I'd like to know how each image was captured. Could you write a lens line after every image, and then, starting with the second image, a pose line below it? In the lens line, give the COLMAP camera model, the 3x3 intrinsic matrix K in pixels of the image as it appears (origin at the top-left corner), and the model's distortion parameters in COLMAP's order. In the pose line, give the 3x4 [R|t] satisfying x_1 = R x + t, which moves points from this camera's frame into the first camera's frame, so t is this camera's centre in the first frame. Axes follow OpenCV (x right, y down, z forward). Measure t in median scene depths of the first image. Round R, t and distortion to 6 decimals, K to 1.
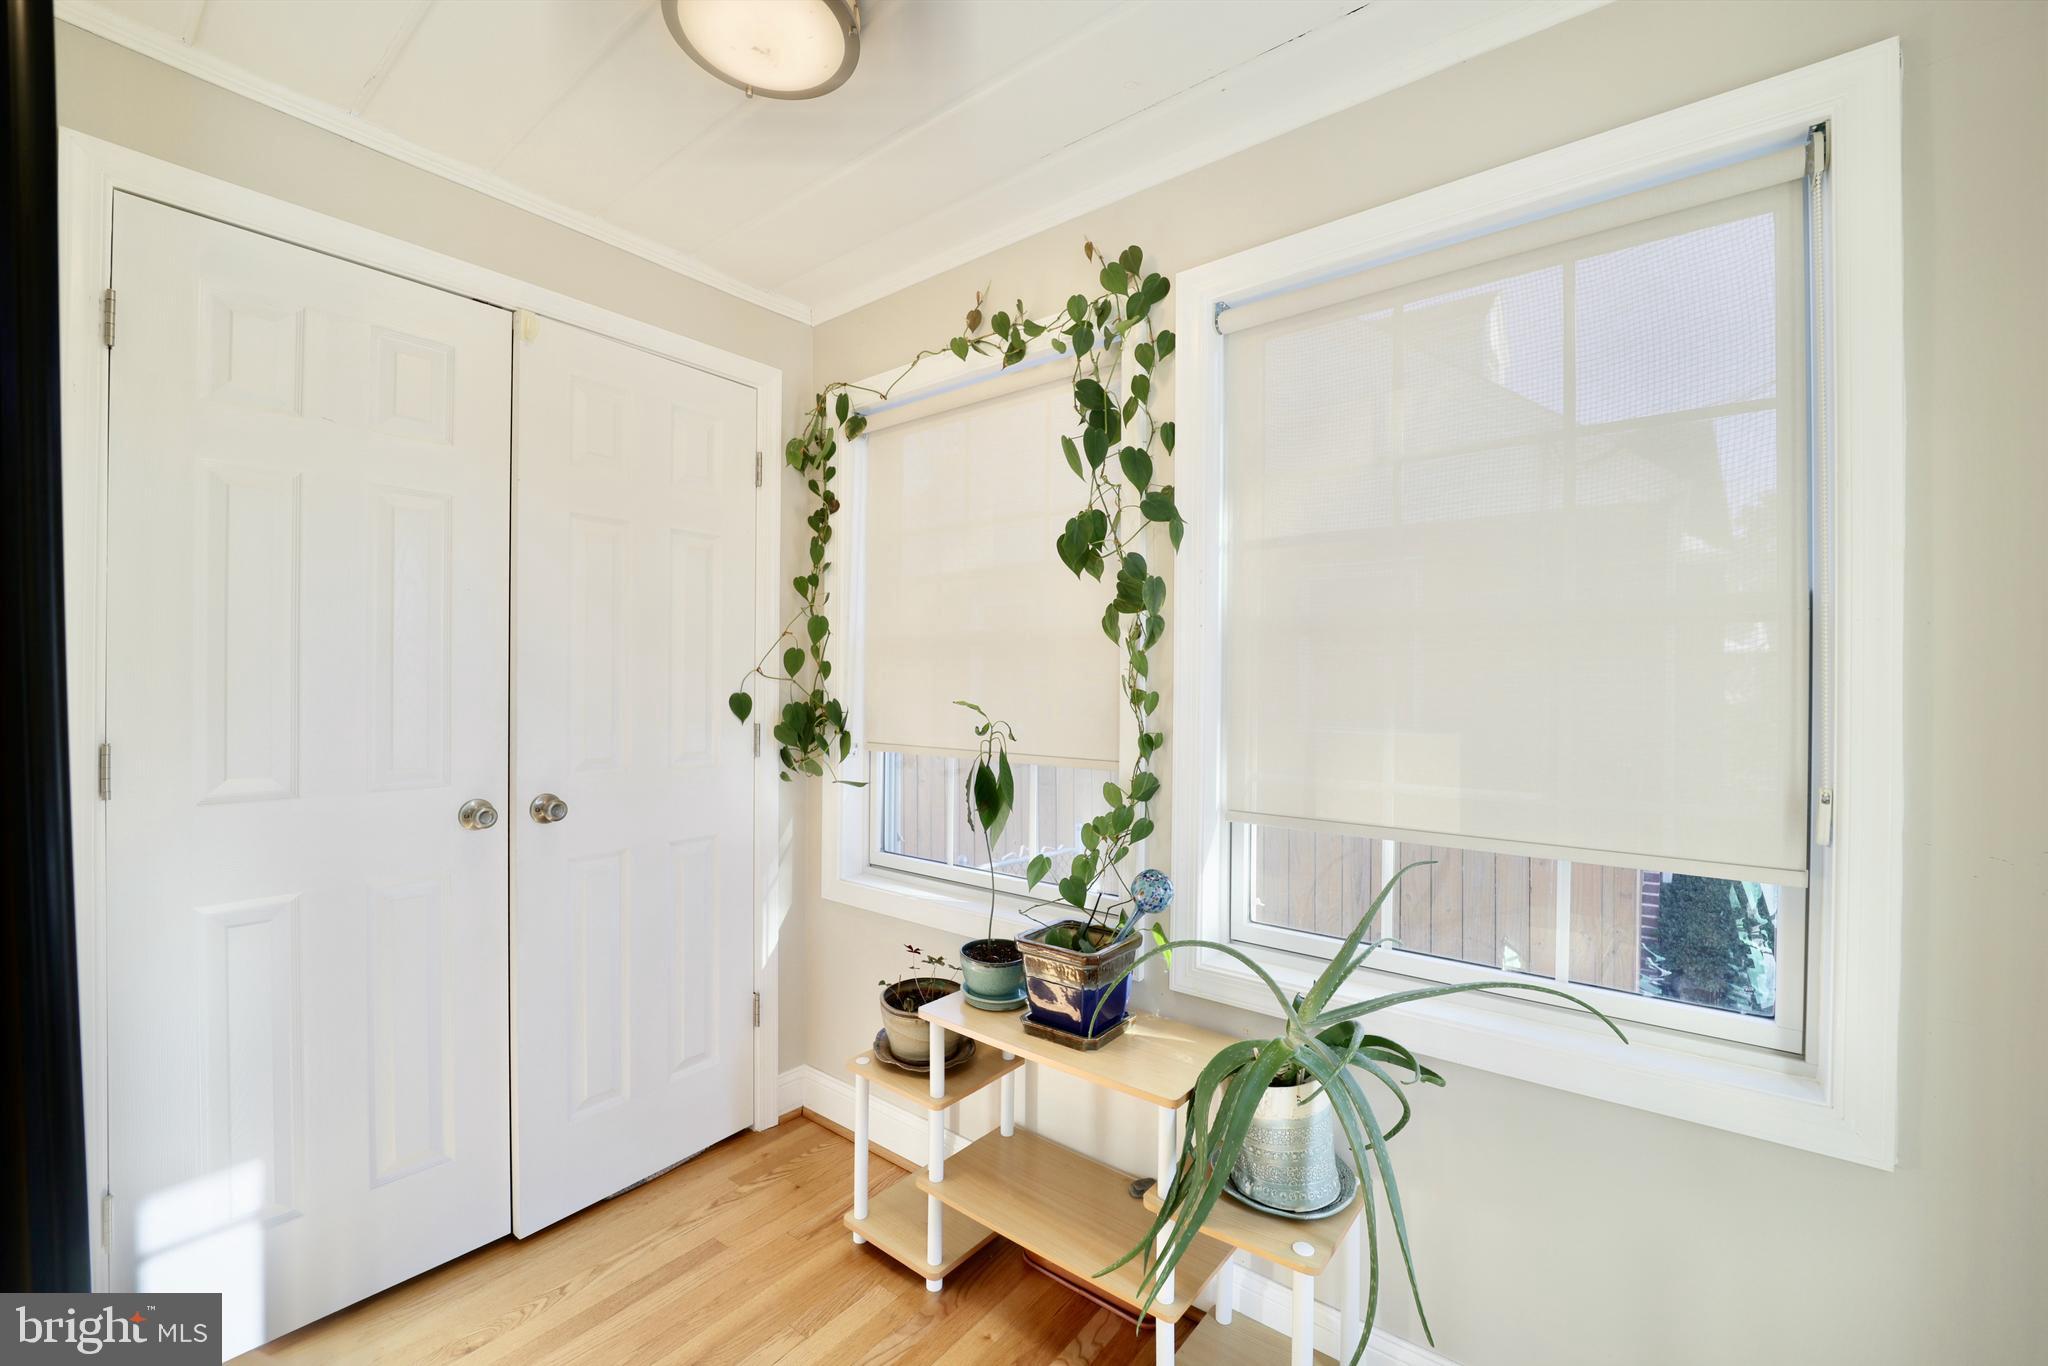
lens RADIAL K [[830.4, 0, 1023.1], [0, 830.4, 685.4], [0, 0, 1]] dist [-0.016196, -0.003565]
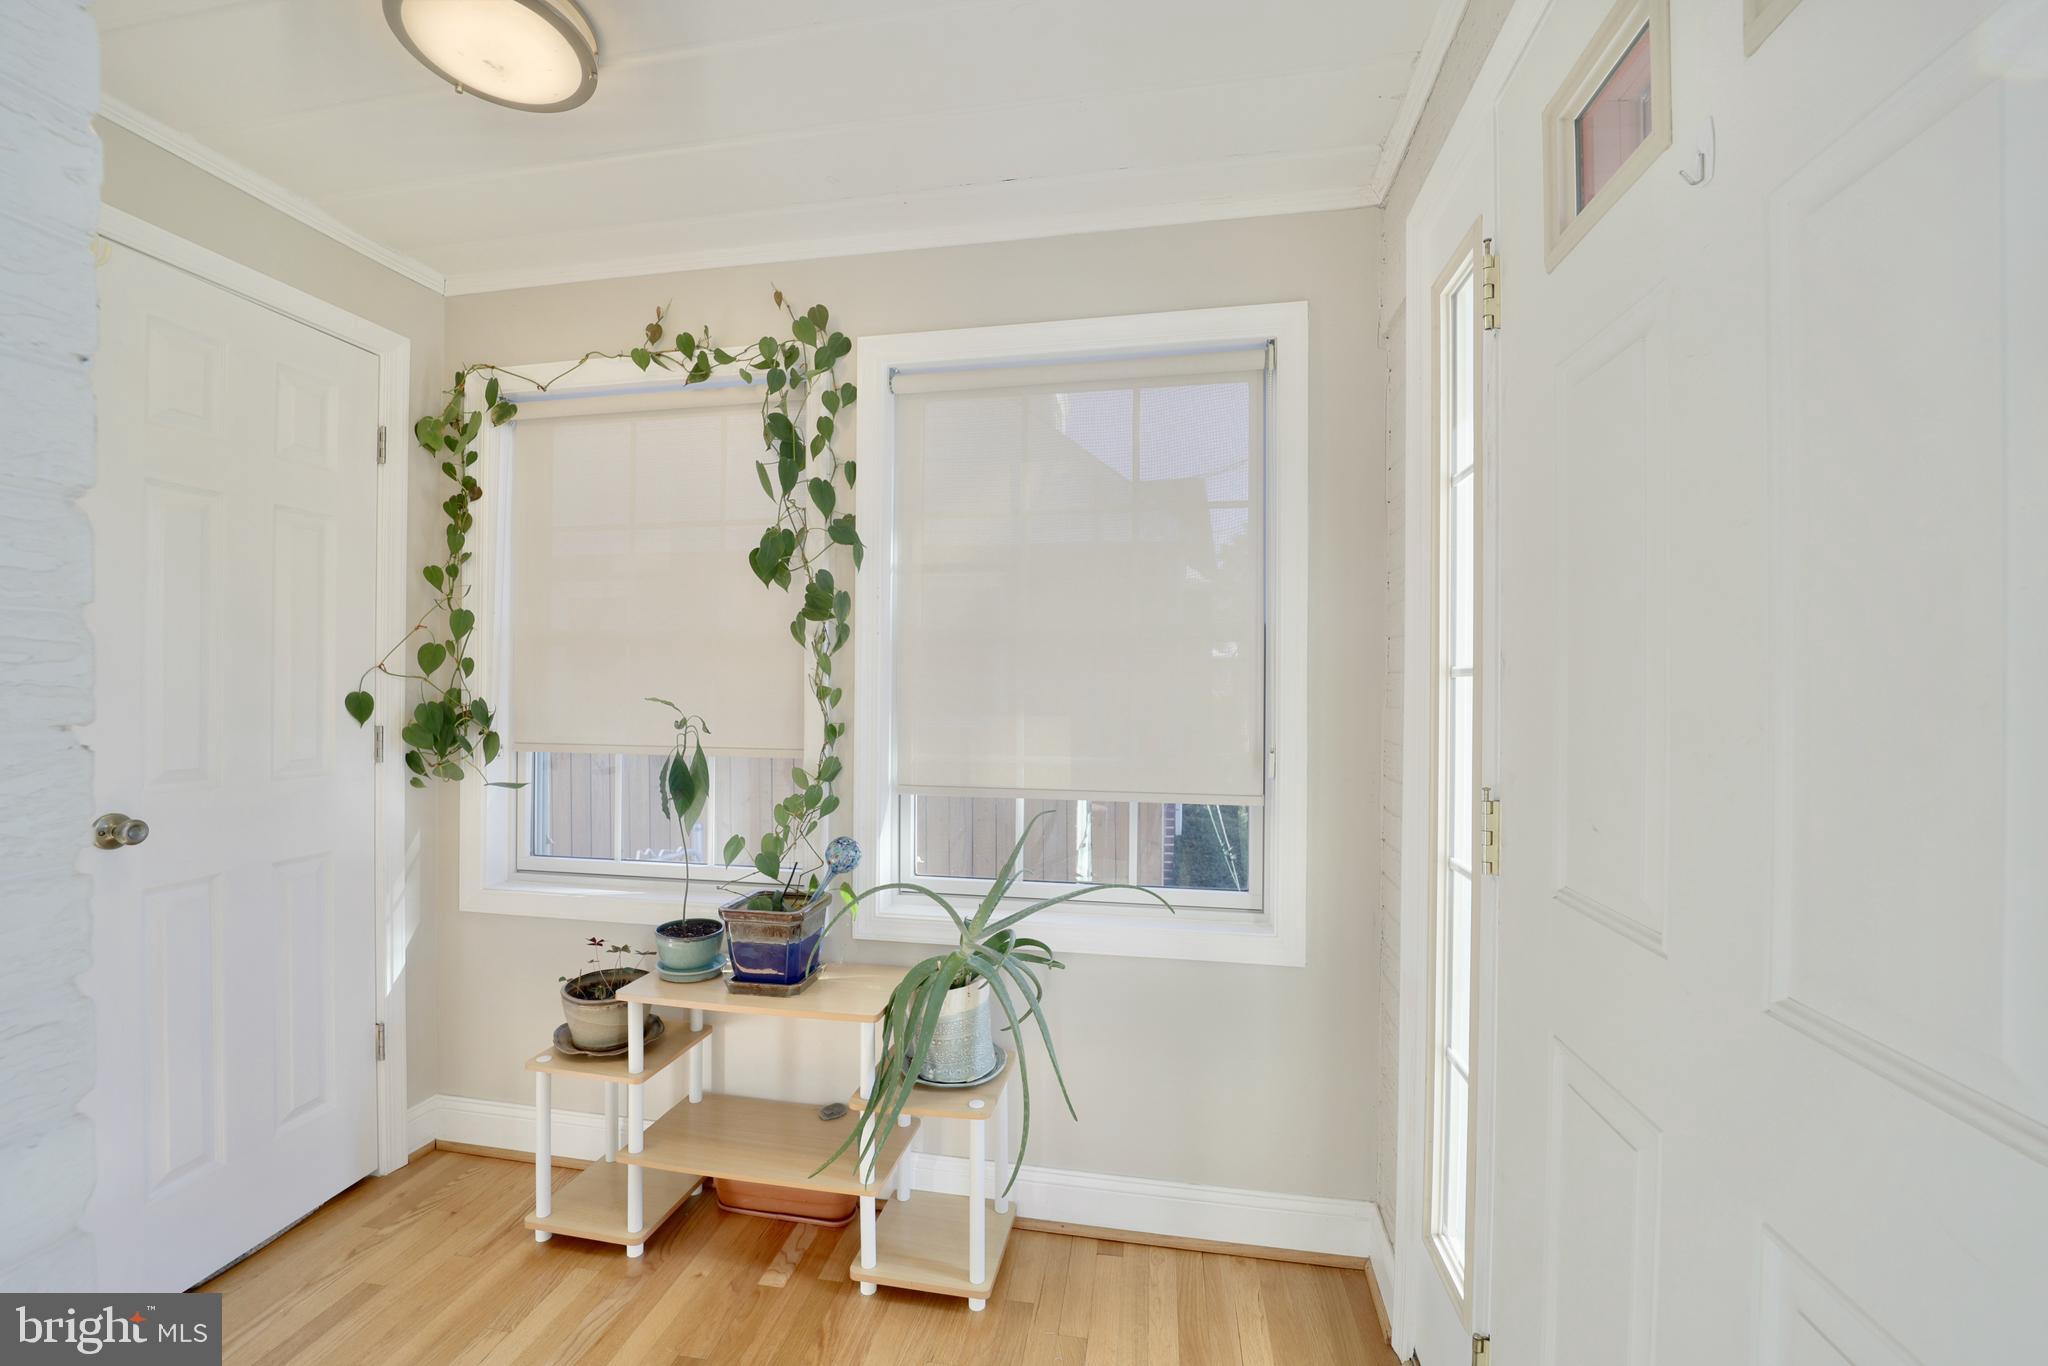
lens RADIAL K [[830.4, 0, 1023.1], [0, 830.4, 685.4], [0, 0, 1]] dist [-0.016196, -0.003565]
pose [[0.883955, -0.002365, 0.467566, -0.155486], [0.001795, 0.999997, 0.001664, 0.002290], [-0.467568, -0.000632, 0.883957, -0.158526]]
